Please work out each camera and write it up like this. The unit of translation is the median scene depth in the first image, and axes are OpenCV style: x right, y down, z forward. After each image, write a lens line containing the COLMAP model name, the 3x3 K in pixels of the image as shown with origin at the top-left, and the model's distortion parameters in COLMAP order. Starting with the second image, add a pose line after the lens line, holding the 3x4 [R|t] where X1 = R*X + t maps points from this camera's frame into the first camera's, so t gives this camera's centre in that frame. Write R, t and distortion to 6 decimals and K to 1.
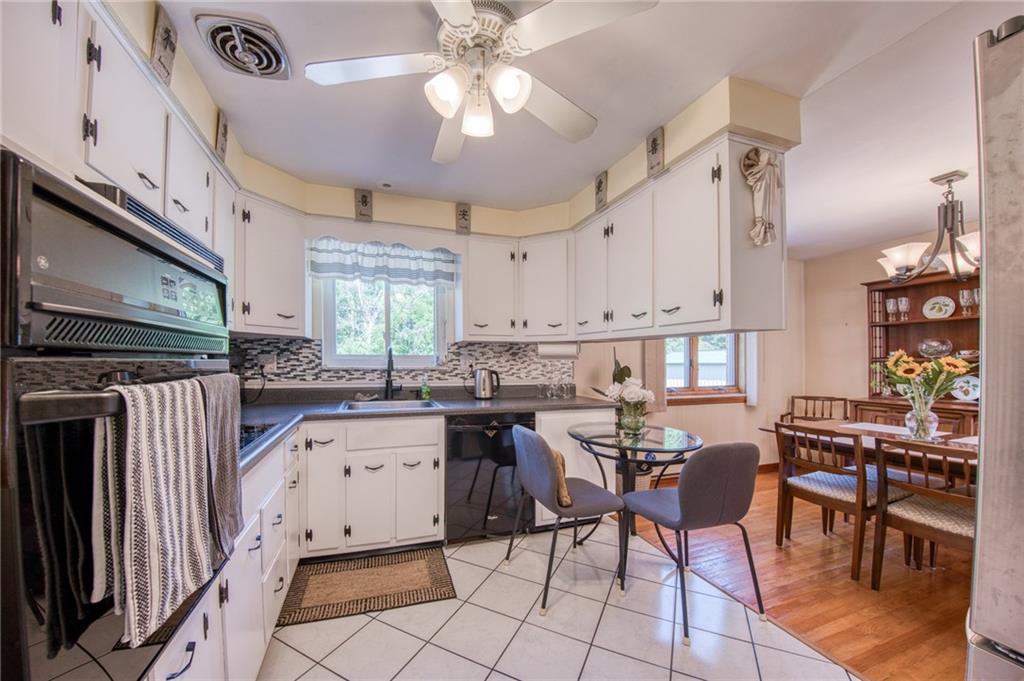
lens RADIAL K [[365.6, 0, 509.6], [0, 365.6, 345.6], [0, 0, 1]] dist [-0.000048, -0.000167]
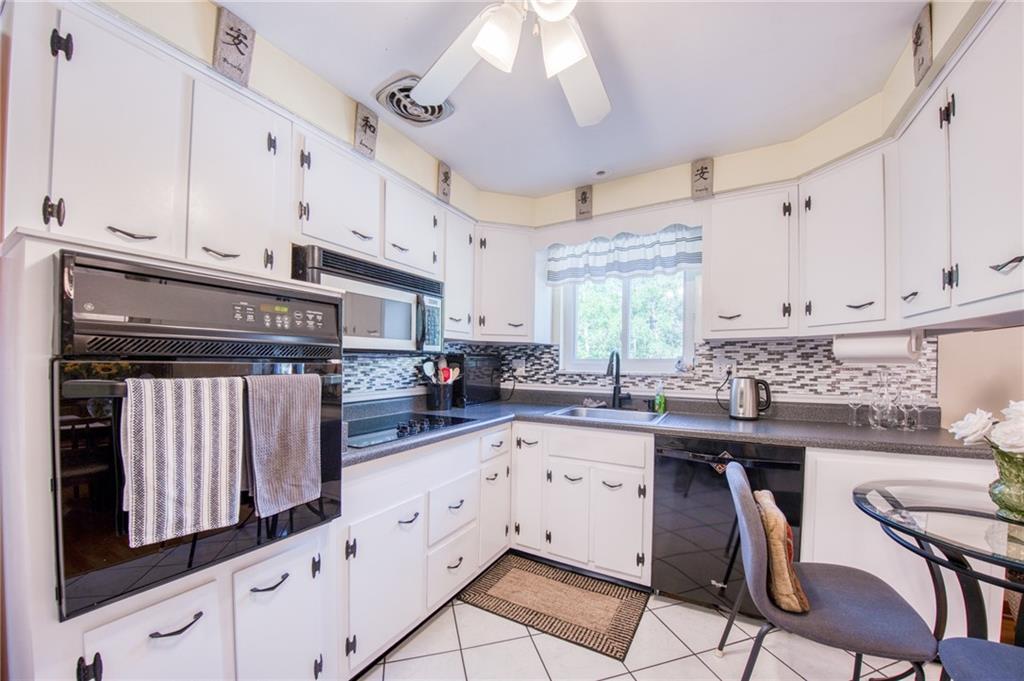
lens RADIAL K [[383.4, 0, 514.0], [0, 383.4, 354.2], [0, 0, 1]] dist [0.022078, -0.030540]
pose [[0.678031, -0.020094, -0.734758, 0.200657], [0.027865, 0.999610, -0.001624, 0.008475], [0.734505, -0.019373, 0.678327, 0.171784]]
